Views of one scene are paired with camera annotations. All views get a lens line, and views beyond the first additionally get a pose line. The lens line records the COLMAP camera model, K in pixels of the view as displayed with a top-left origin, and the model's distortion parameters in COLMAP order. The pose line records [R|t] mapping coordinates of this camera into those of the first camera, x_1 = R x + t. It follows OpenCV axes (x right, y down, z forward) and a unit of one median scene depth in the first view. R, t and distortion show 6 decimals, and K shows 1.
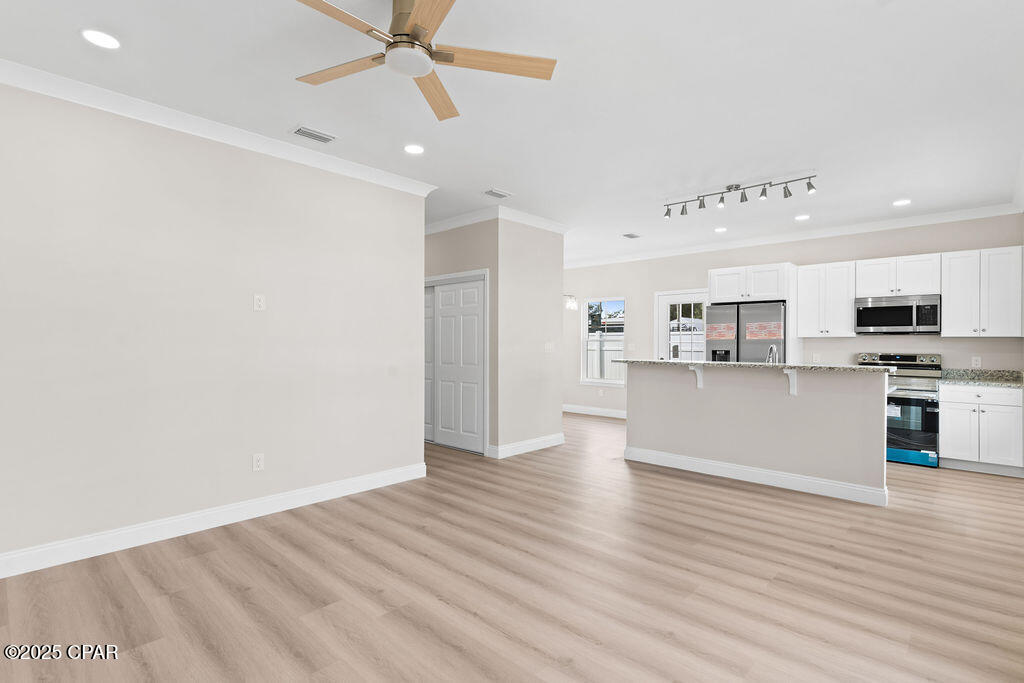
lens RADIAL K [[493.7, 0, 512.0], [0, 493.7, 341.5], [0, 0, 1]] dist [0.001277, 0.000113]
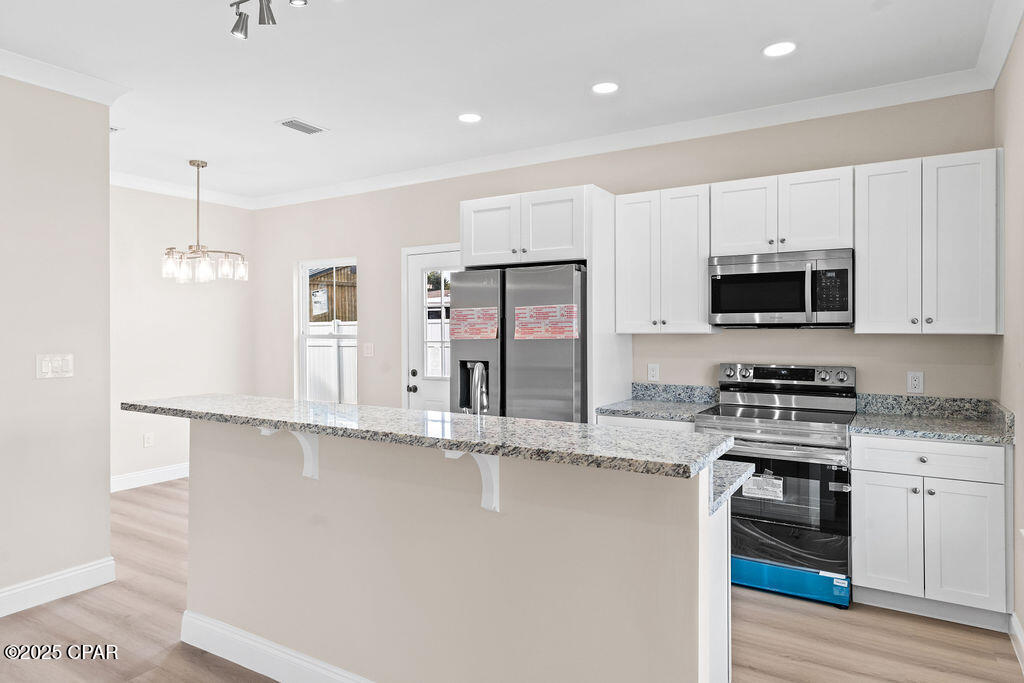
lens RADIAL K [[617.2, 0, 515.2], [0, 617.2, 328.6], [0, 0, 1]] dist [0.001549, 0.000659]
pose [[0.980087, -0.010365, 0.198300, 0.400832], [0.009514, 0.999941, 0.005244, -0.020696], [-0.198343, -0.003253, 0.980127, 0.448369]]
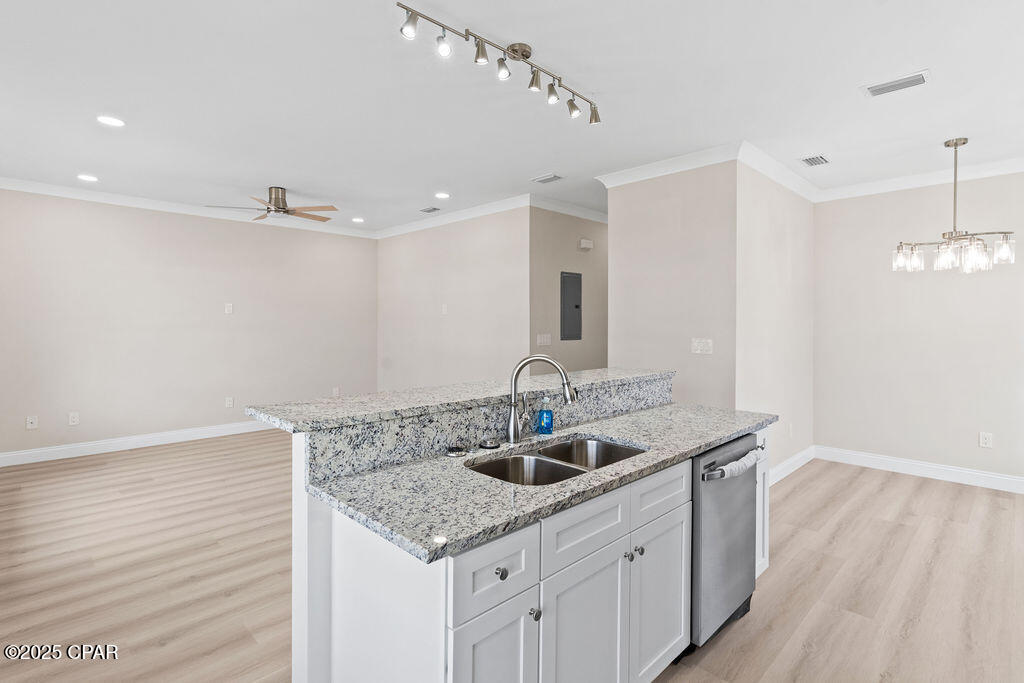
lens RADIAL K [[509.7, 0, 508.5], [0, 509.7, 331.0], [0, 0, 1]] dist [0.002969, 0.000379]
pose [[-0.044516, 0.014947, -0.998897, 0.848041], [-0.000512, 0.999888, 0.014985, -0.019258], [0.999009, 0.001179, -0.044503, 0.869627]]
